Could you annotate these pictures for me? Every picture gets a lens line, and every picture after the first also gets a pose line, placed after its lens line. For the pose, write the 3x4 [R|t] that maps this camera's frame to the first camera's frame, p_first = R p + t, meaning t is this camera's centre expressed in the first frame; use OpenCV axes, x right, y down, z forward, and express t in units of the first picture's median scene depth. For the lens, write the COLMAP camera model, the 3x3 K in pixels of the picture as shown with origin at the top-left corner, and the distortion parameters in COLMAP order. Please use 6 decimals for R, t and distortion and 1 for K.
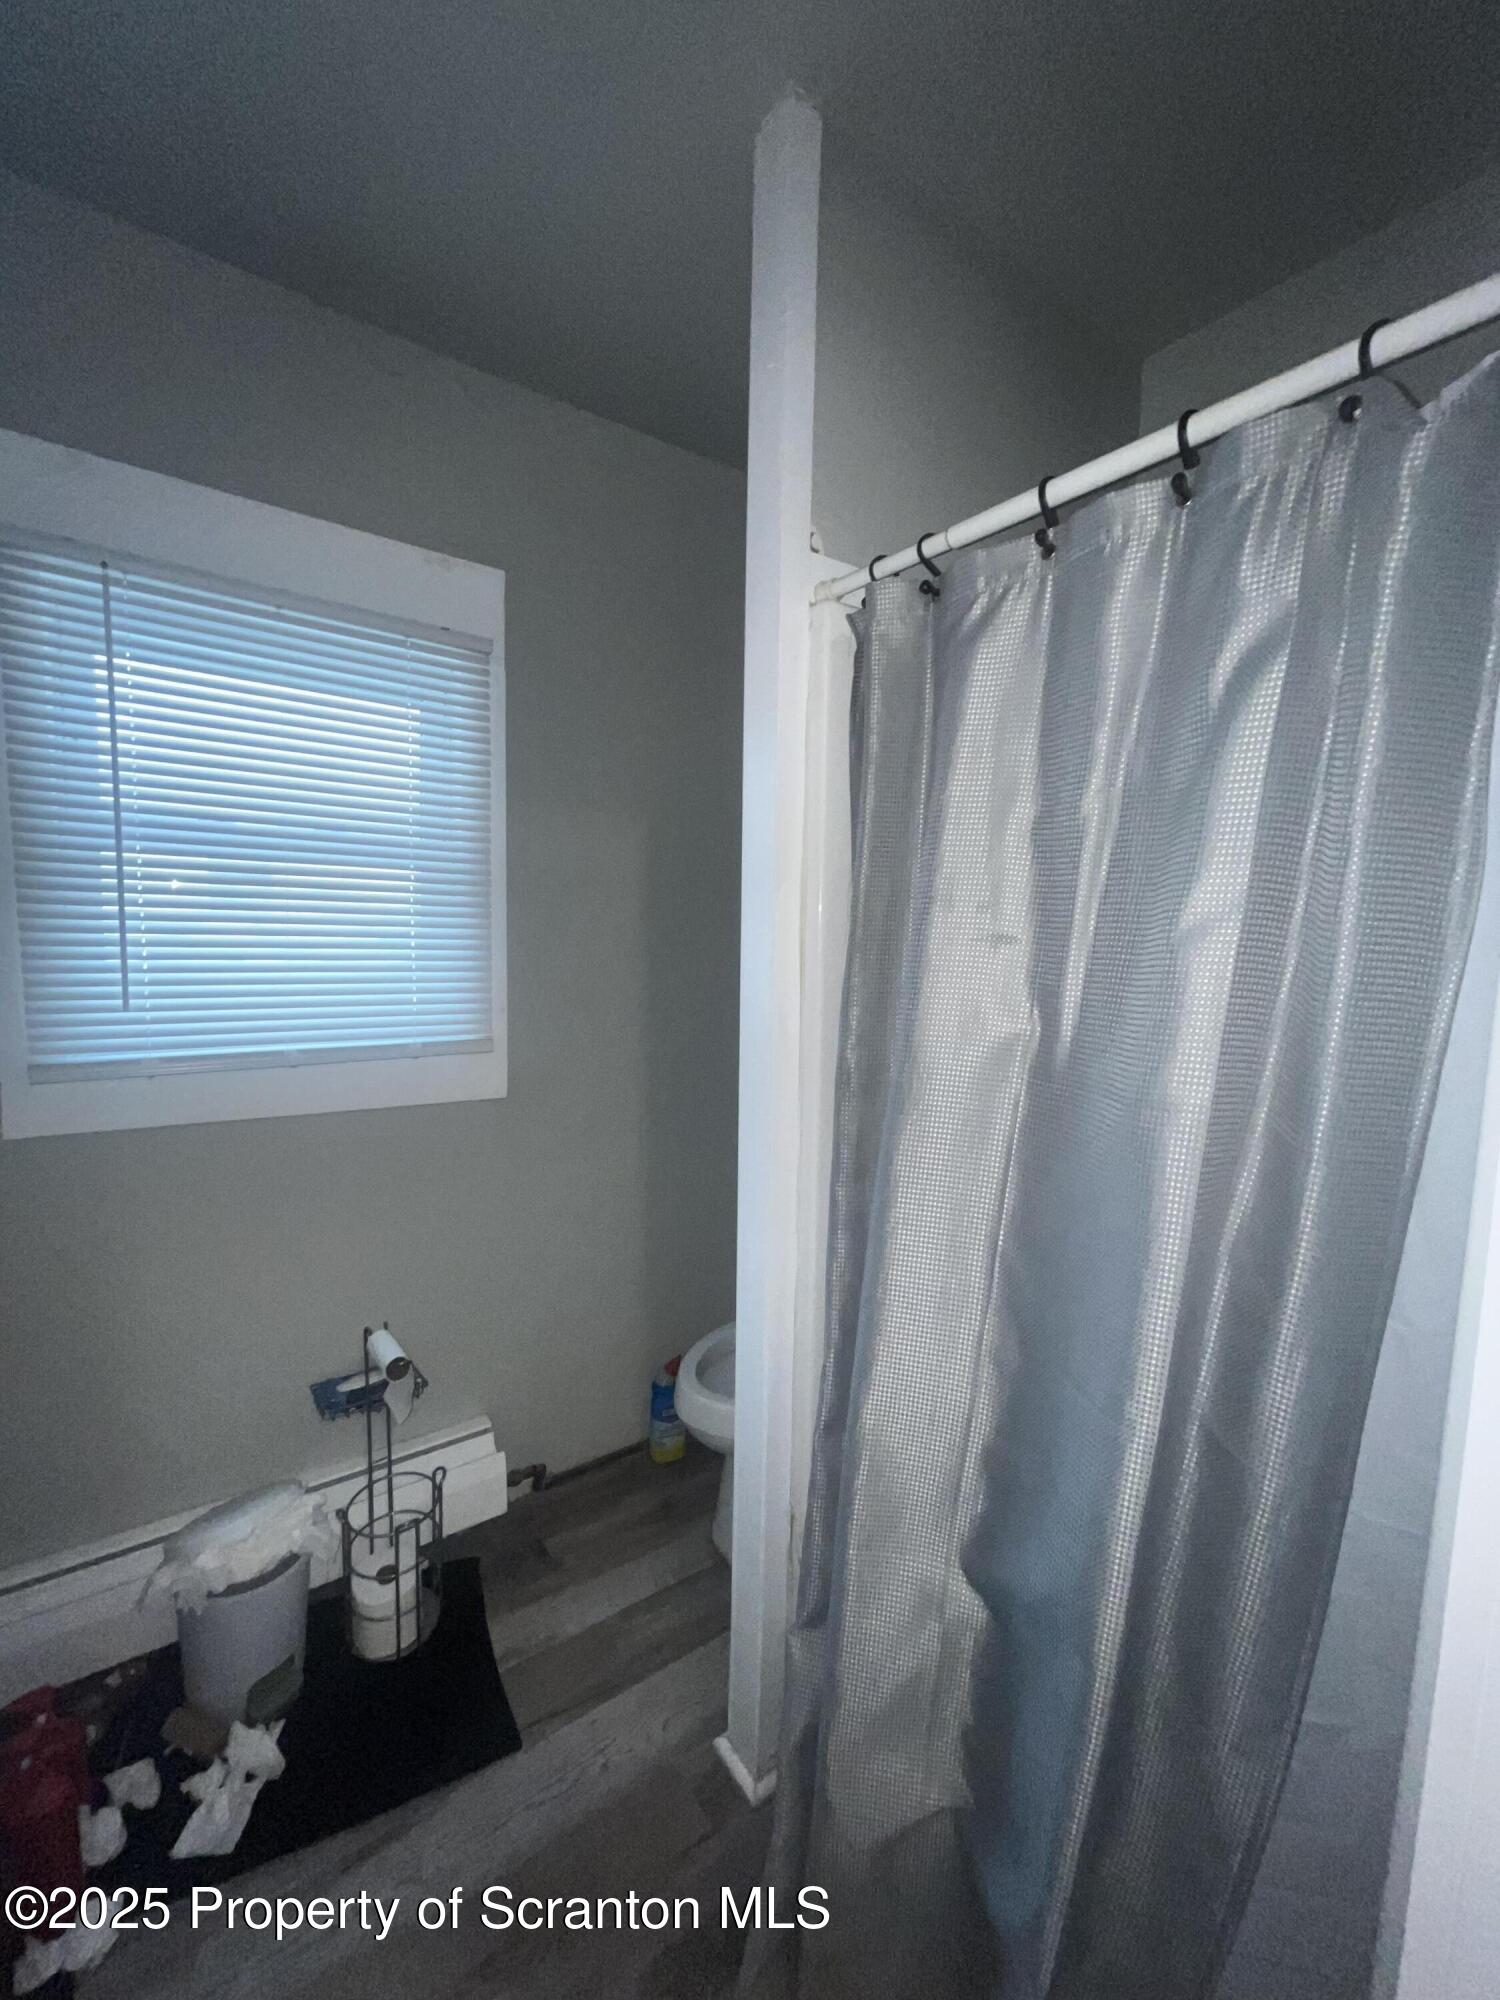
lens RADIAL K [[801.7, 0, 750.0], [0, 801.7, 1000.0], [0, 0, 1]] dist [-0.000856, 0.000035]
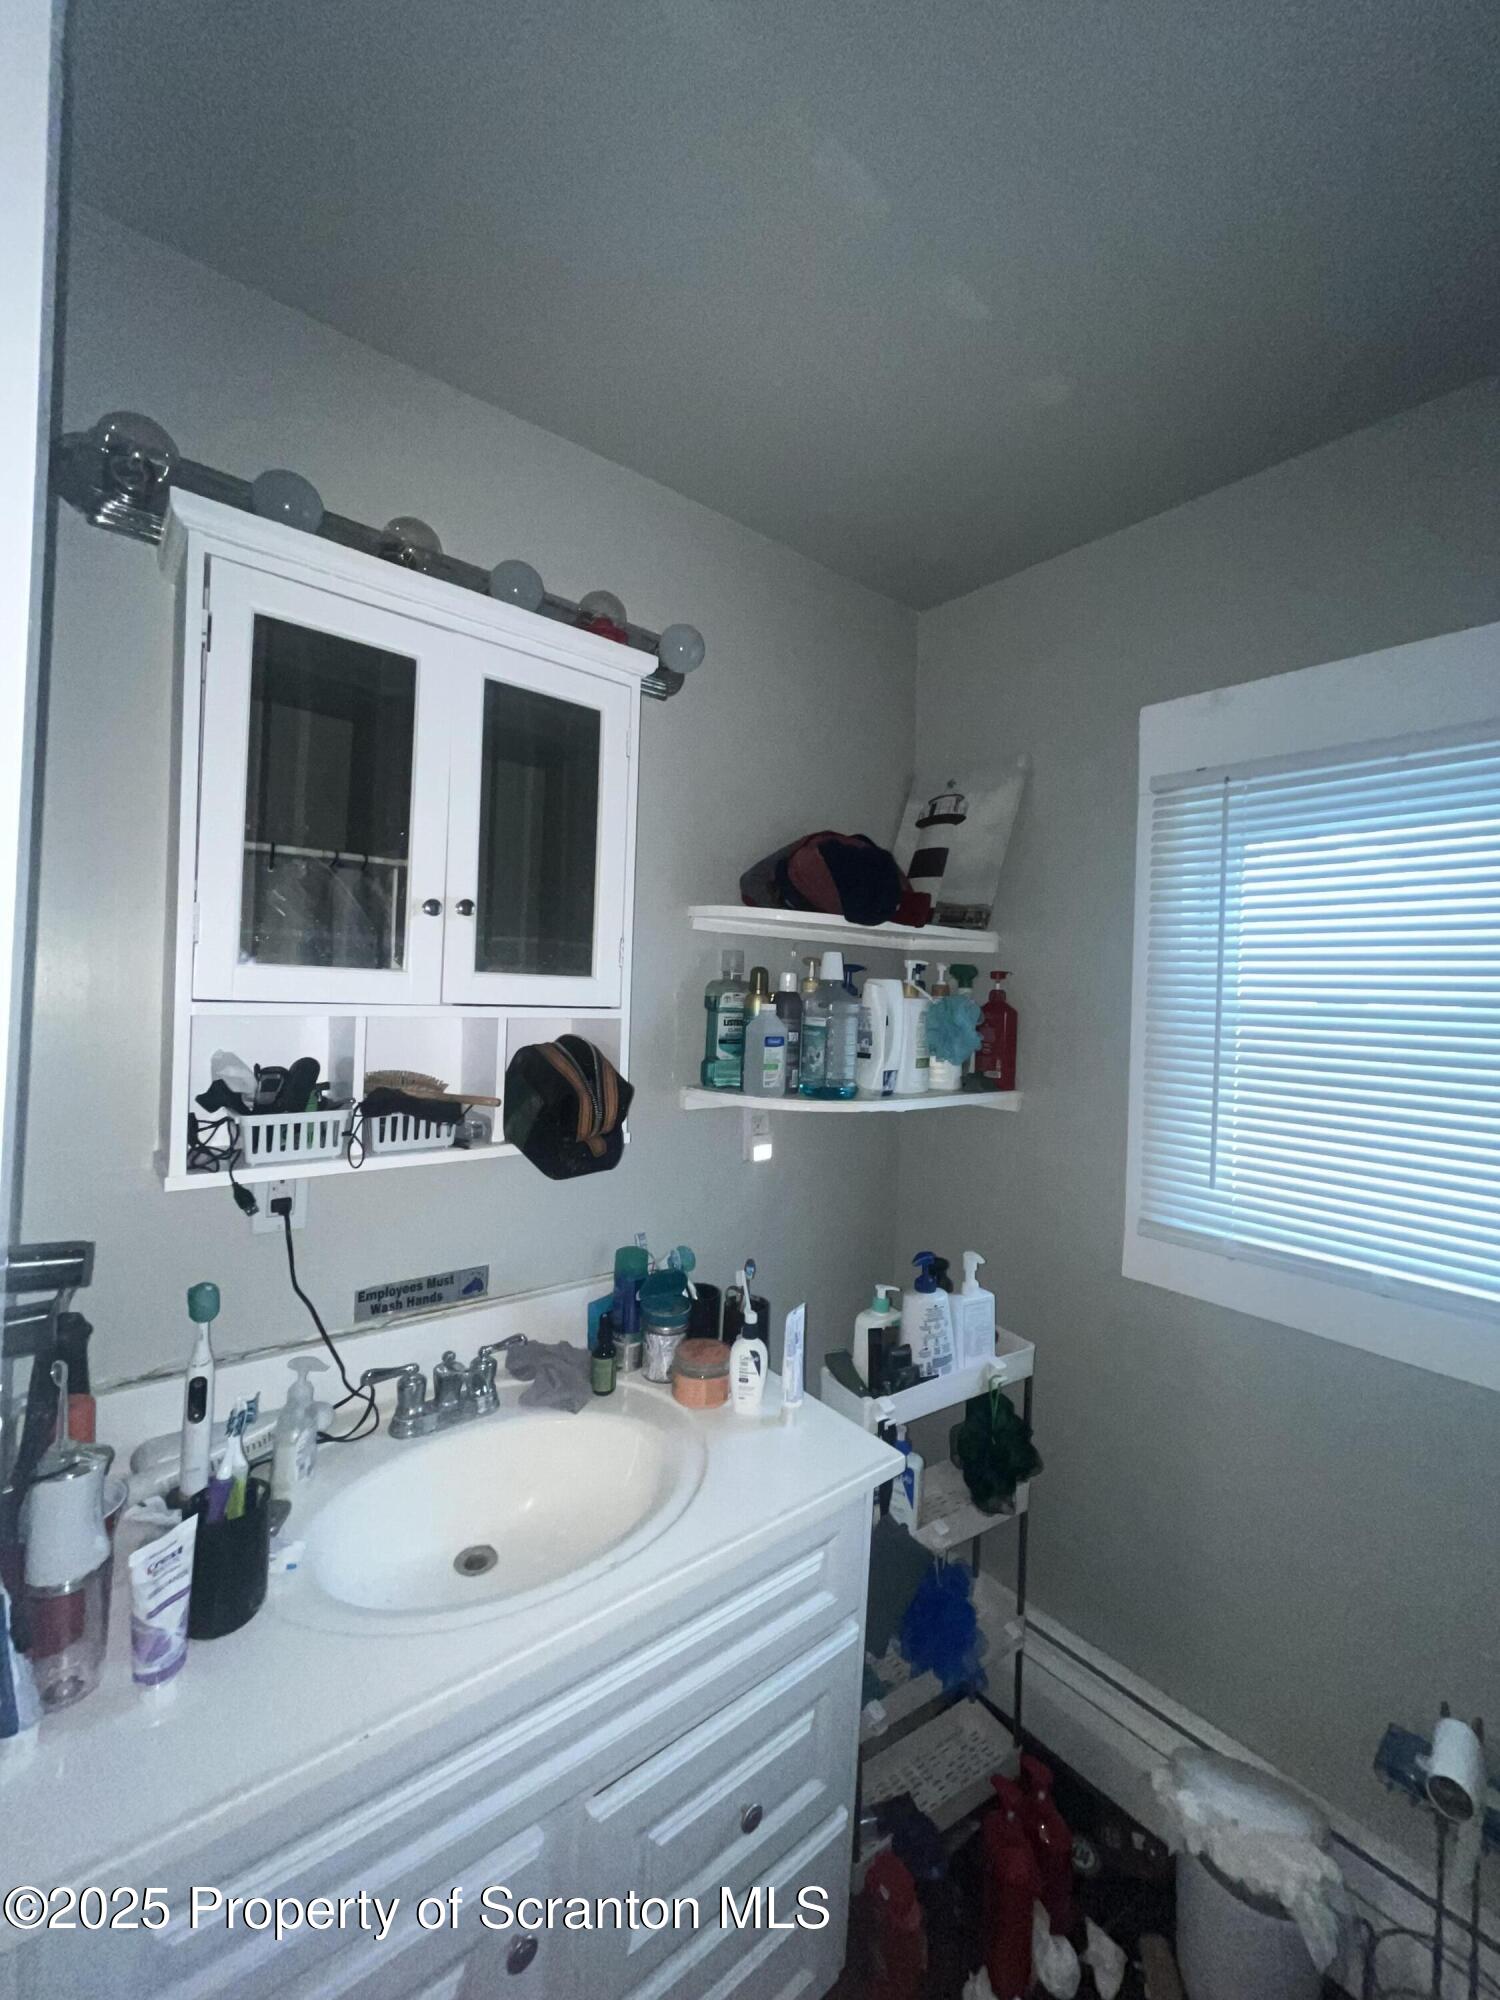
lens RADIAL K [[801.7, 0, 750.0], [0, 801.7, 1000.0], [0, 0, 1]] dist [-0.000856, 0.000035]
pose [[0.082185, -0.025677, -0.996286, 0.210860], [-0.135529, 0.990094, -0.036697, -0.107182], [0.987359, 0.138042, 0.077891, 0.289557]]
